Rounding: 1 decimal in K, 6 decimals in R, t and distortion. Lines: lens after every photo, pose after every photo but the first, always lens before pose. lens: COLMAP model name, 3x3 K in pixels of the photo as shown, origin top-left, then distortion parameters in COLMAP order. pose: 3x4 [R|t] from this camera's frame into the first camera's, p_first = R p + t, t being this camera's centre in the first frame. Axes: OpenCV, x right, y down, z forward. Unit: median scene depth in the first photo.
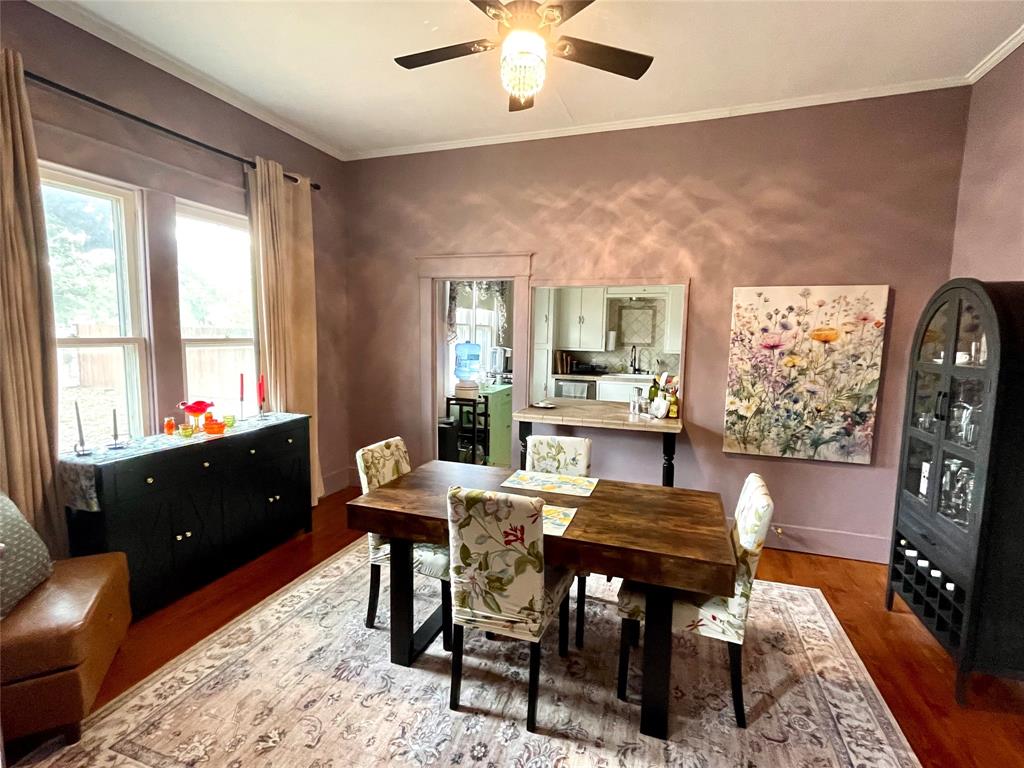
lens RADIAL K [[480.4, 0, 512.2], [0, 480.4, 385.2], [0, 0, 1]] dist [0.000653, 0.000135]
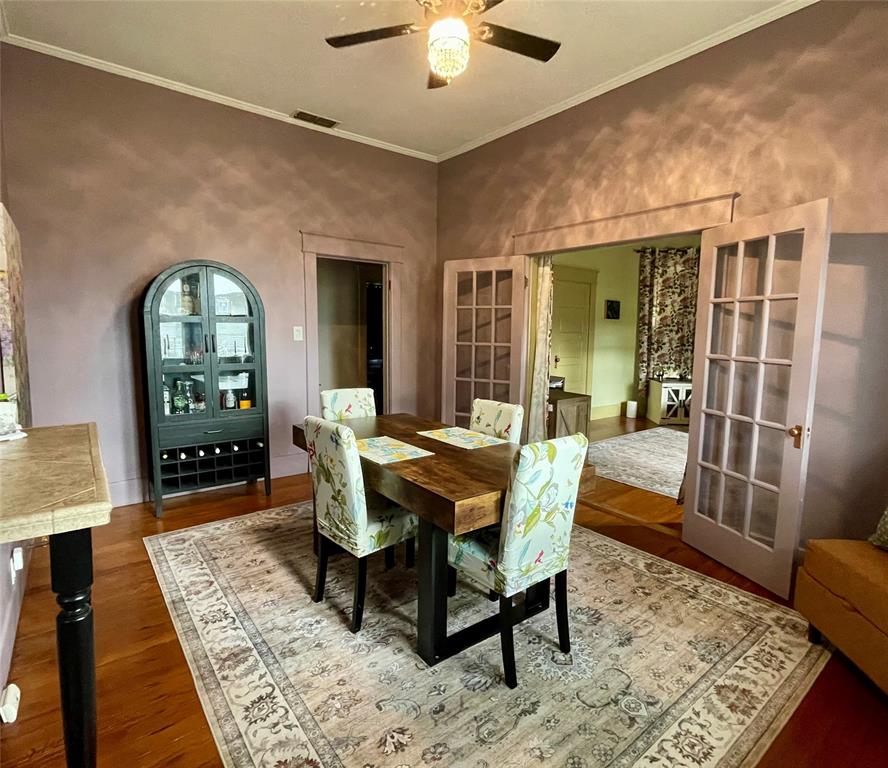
lens RADIAL K [[477.8, 0, 445.5], [0, 477.8, 383.8], [0, 0, 1]] dist [-0.001545, -0.000180]
pose [[-0.835143, -0.089903, 0.542636, -0.580285], [0.031584, 0.977086, 0.210490, -0.131024], [-0.549125, 0.192927, -0.813167, 1.857646]]
